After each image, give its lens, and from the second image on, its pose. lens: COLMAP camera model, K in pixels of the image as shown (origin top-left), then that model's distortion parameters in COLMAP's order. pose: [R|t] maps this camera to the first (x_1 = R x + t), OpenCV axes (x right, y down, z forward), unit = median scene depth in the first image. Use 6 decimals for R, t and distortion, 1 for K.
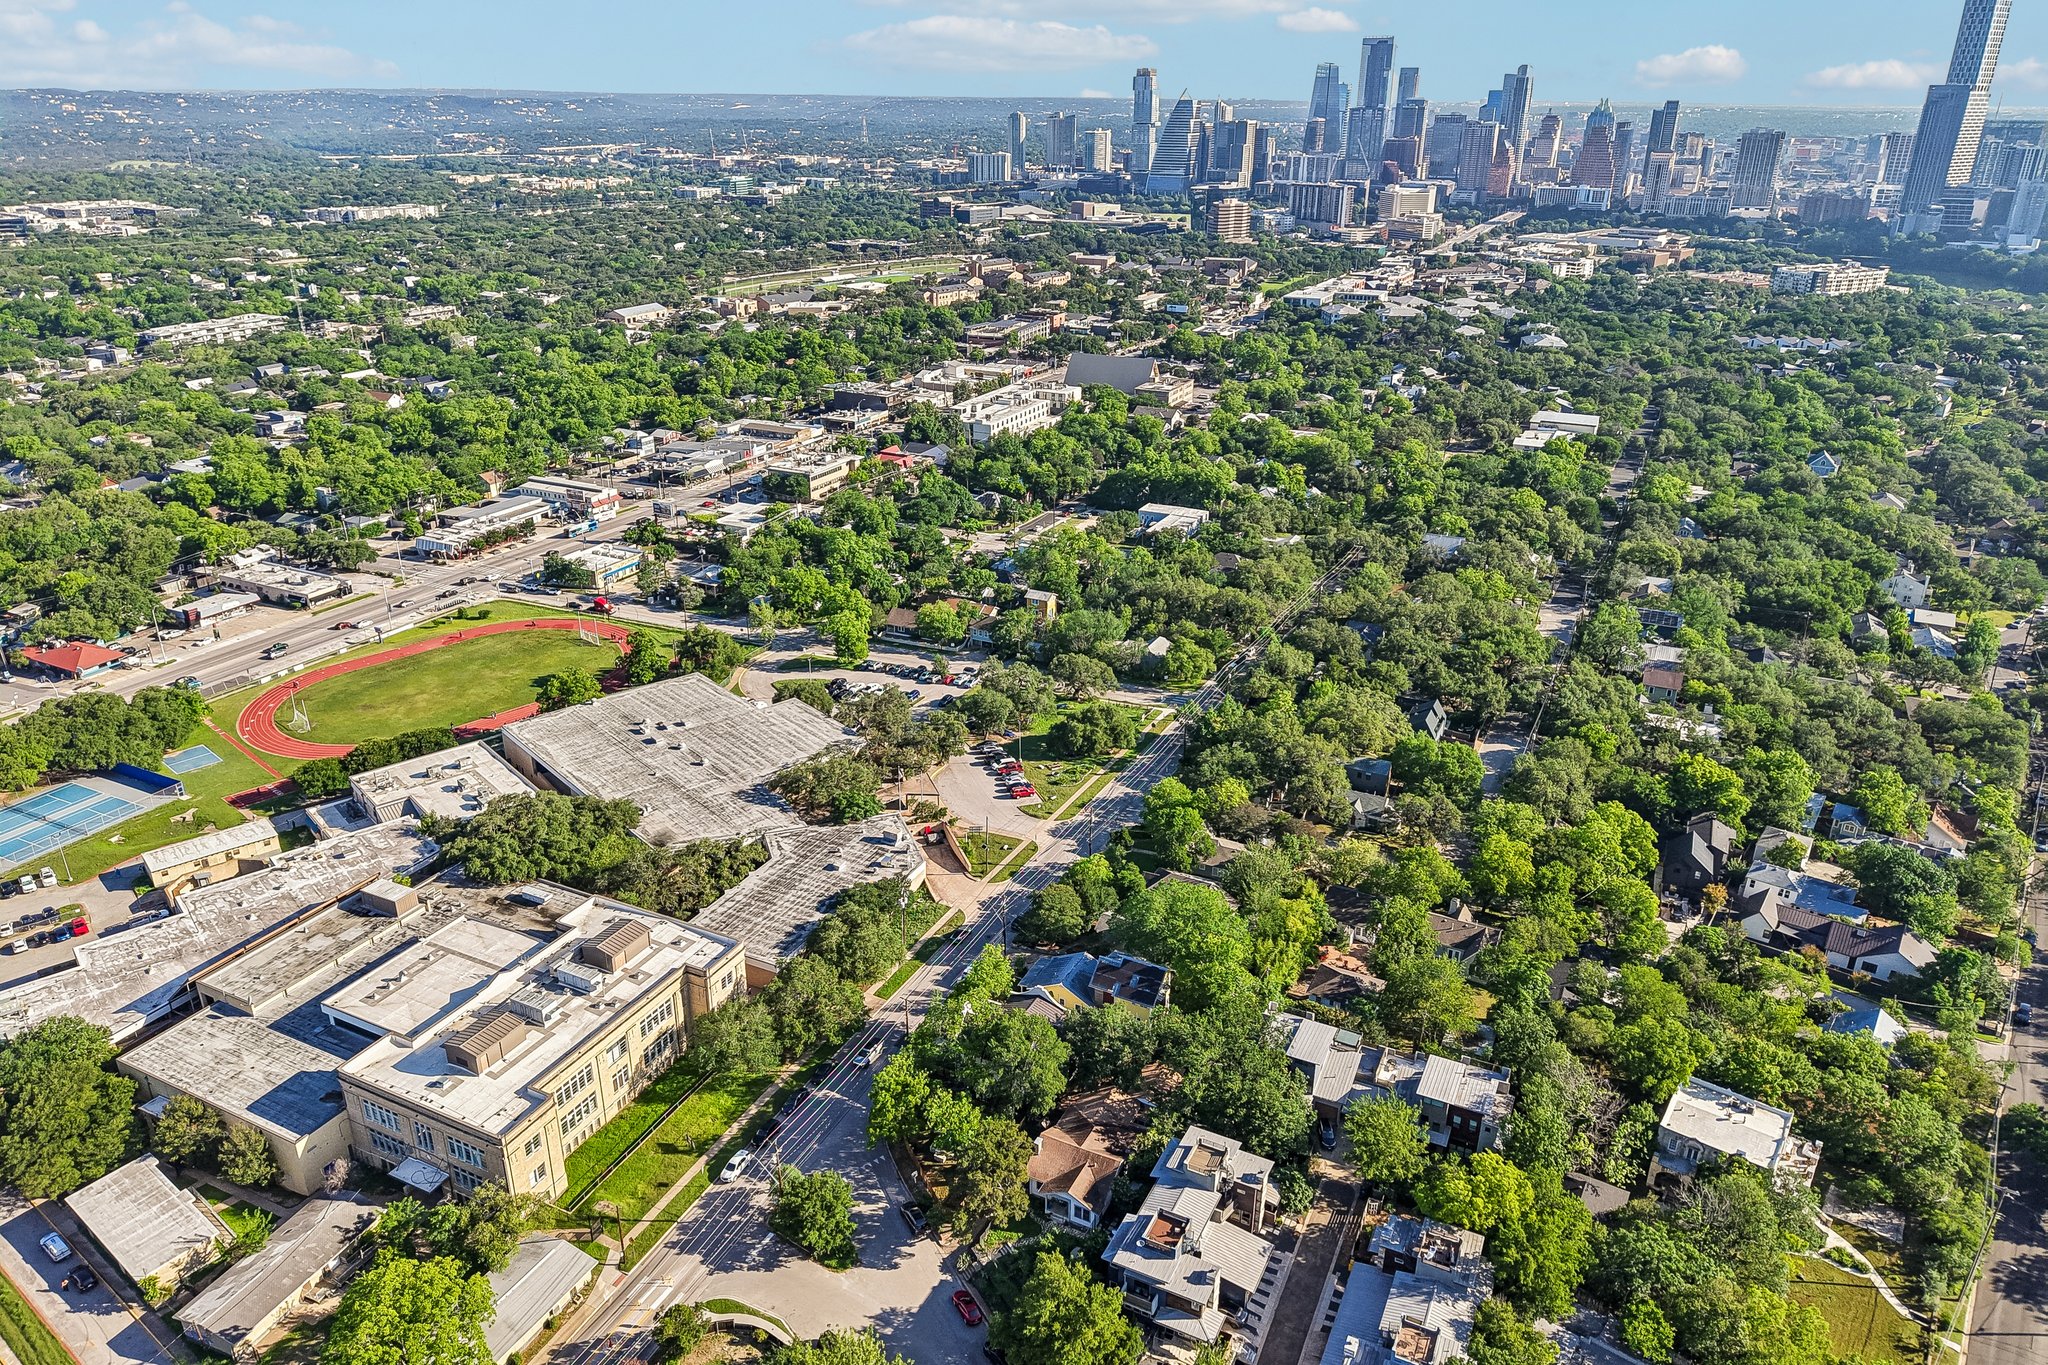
lens RADIAL K [[1360.1, 0, 1090.0], [0, 1360.1, 683.7], [0, 0, 1]] dist [0.047383, -0.073462]
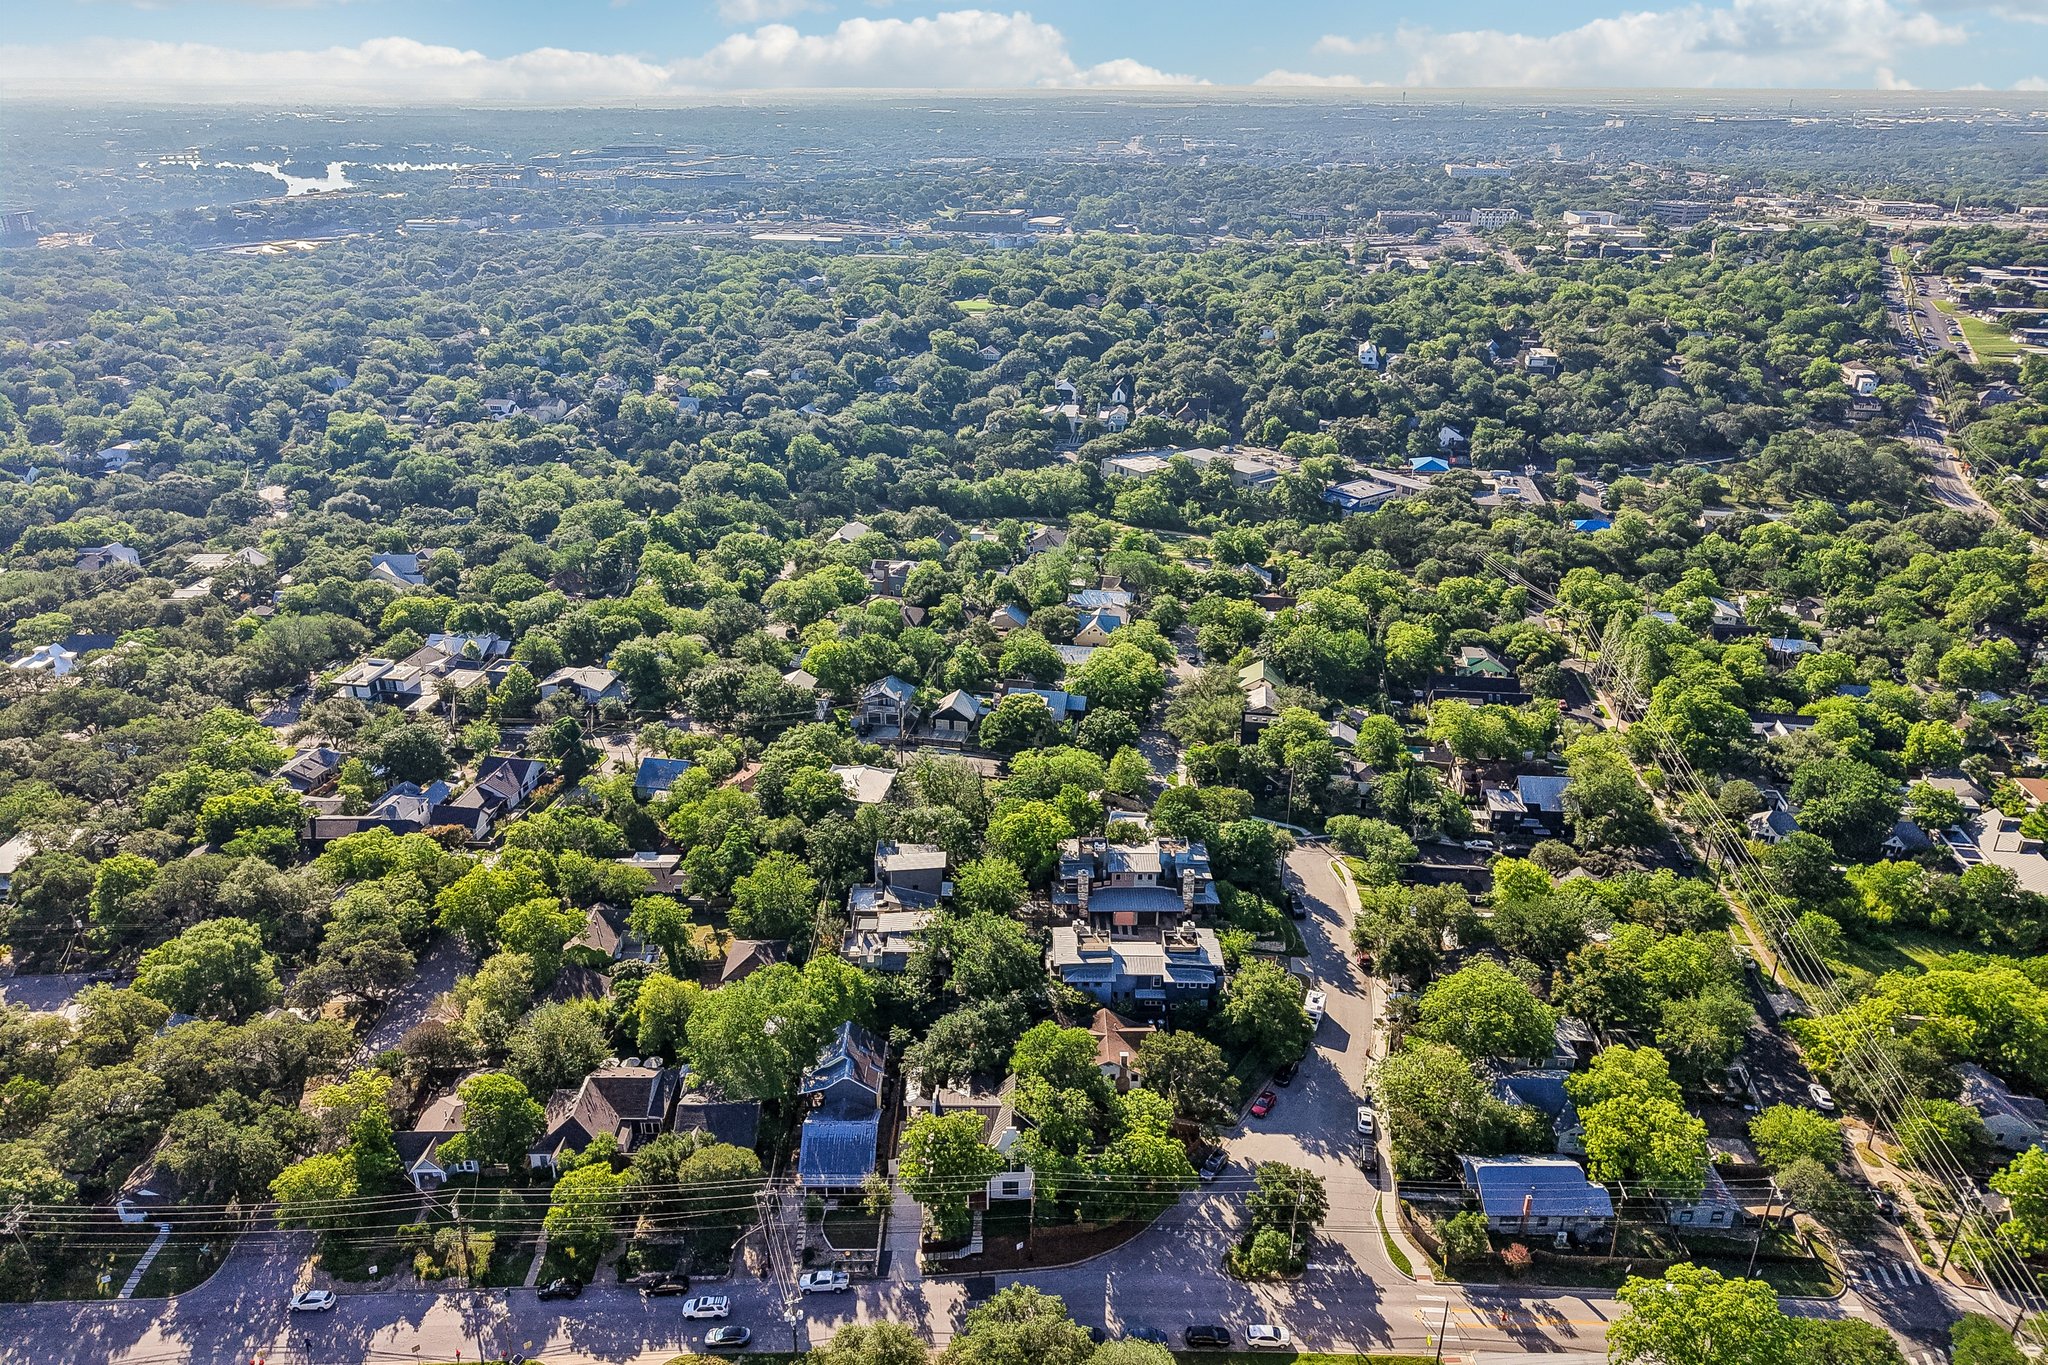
lens RADIAL K [[1349.3, 0, 1020.1], [0, 1349.3, 676.5], [0, 0, 1]] dist [0.019950, -0.025444]
pose [[-0.420726, -0.379830, 0.823844, -0.351821], [0.353415, 0.767759, 0.534457, -0.219720], [-0.835517, 0.516018, -0.188778, 0.523834]]
